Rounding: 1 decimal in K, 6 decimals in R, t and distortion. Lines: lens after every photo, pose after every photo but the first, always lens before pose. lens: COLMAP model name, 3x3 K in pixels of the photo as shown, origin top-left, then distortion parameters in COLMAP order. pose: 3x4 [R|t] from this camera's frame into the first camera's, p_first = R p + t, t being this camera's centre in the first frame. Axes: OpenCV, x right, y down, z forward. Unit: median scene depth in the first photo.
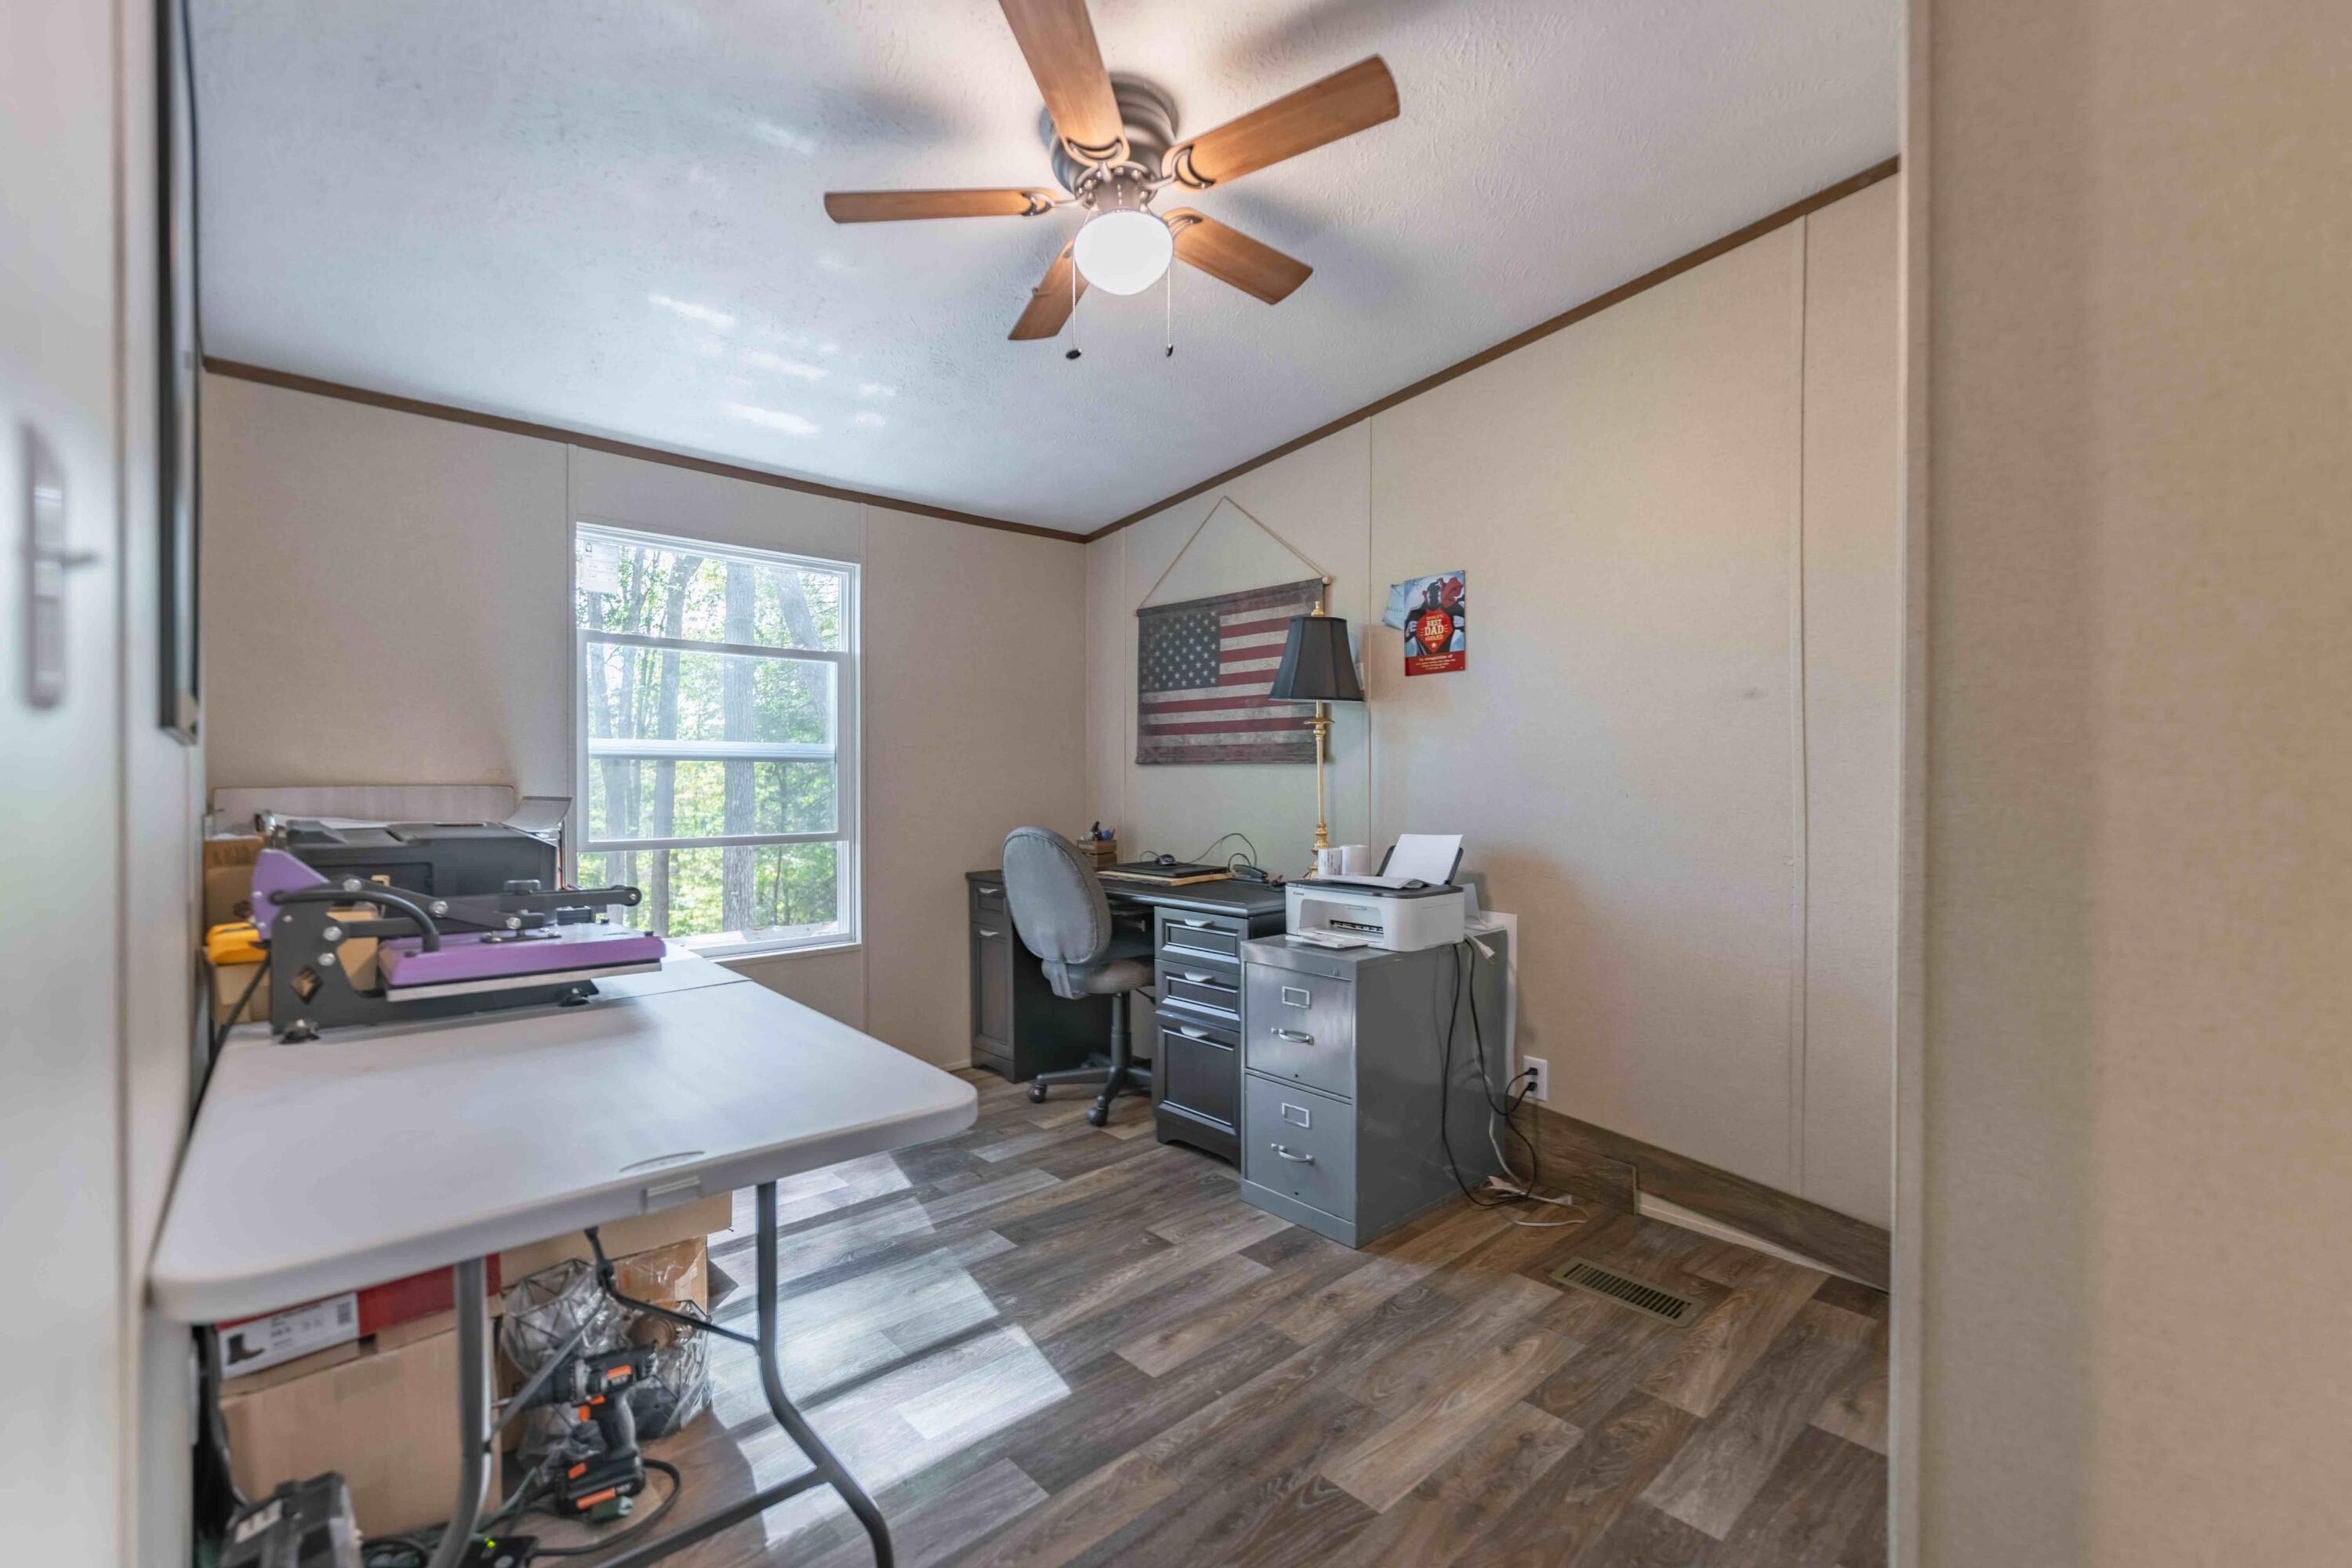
lens RADIAL K [[1013.0, 0, 1176.0], [0, 1013.0, 784.0], [0, 0, 1]] dist [-0.000664, 0.000265]
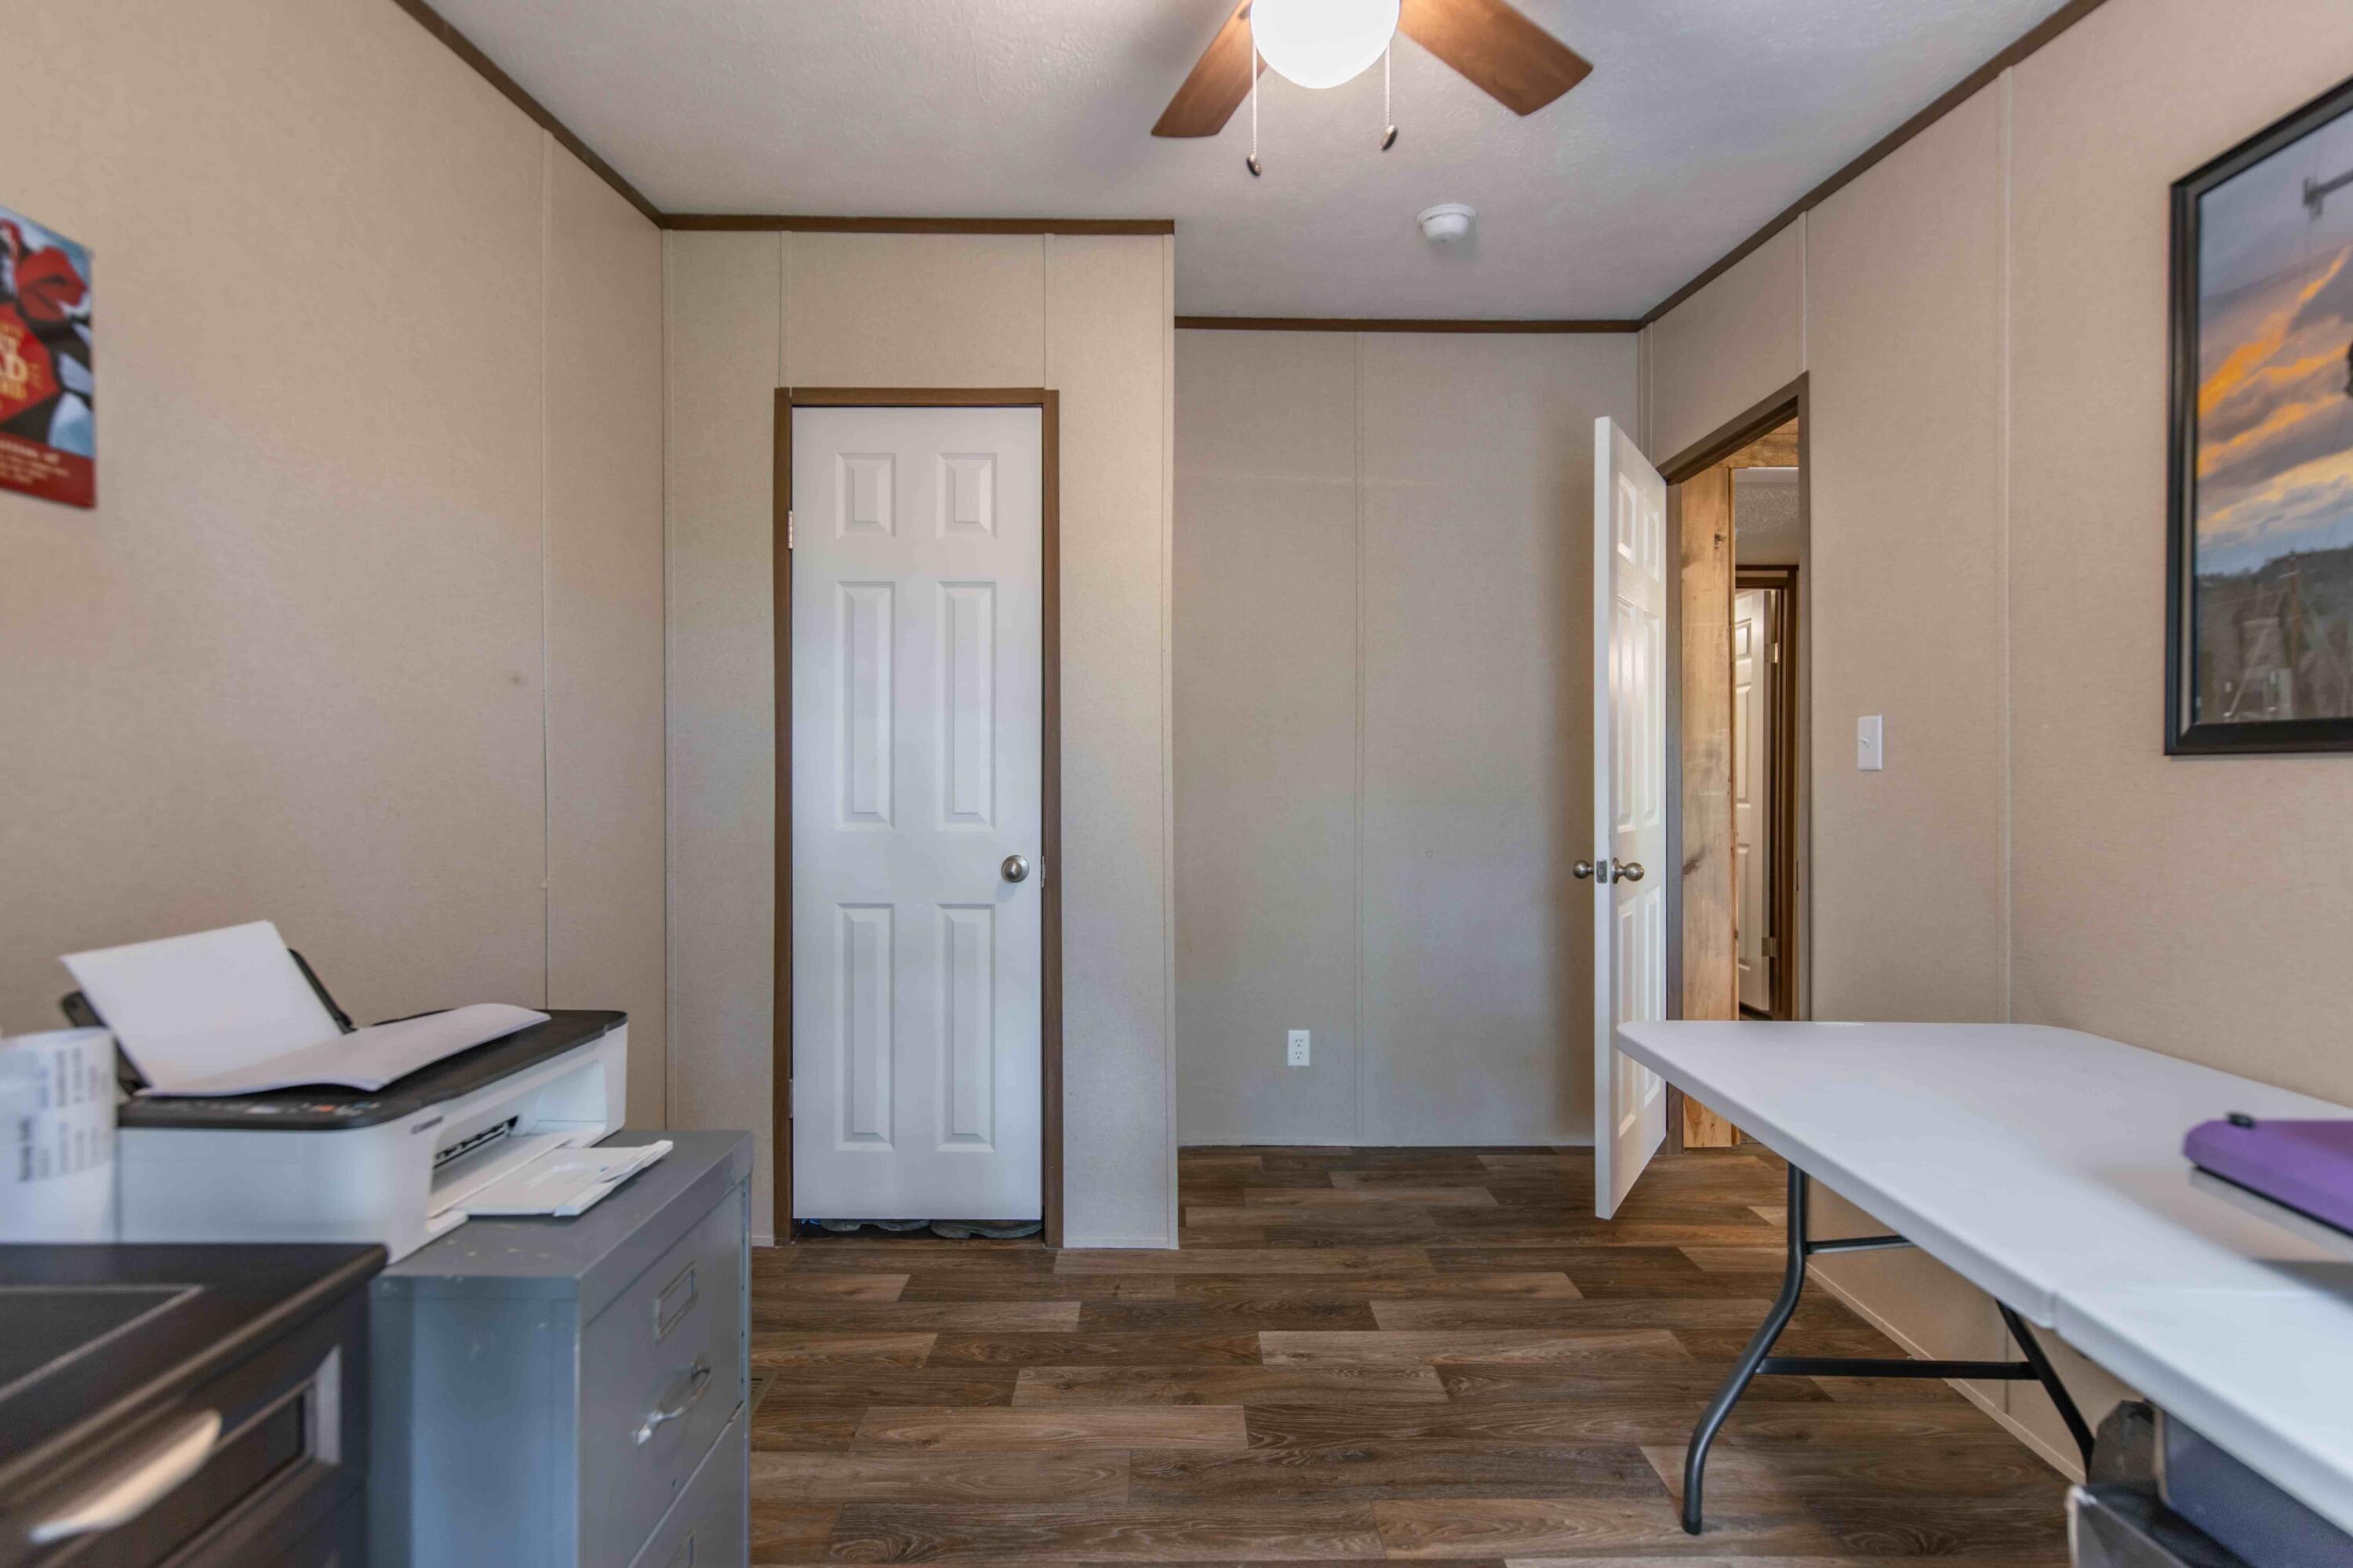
lens RADIAL K [[1013.5, 0, 1176.5], [0, 1013.5, 784.0], [0, 0, 1]] dist [-0.000664, 0.000265]
pose [[-0.739905, -0.000360, 0.672711, -0.464776], [0.006098, 0.999955, 0.007243, -0.012997], [-0.672684, 0.009461, -0.739870, 1.663588]]
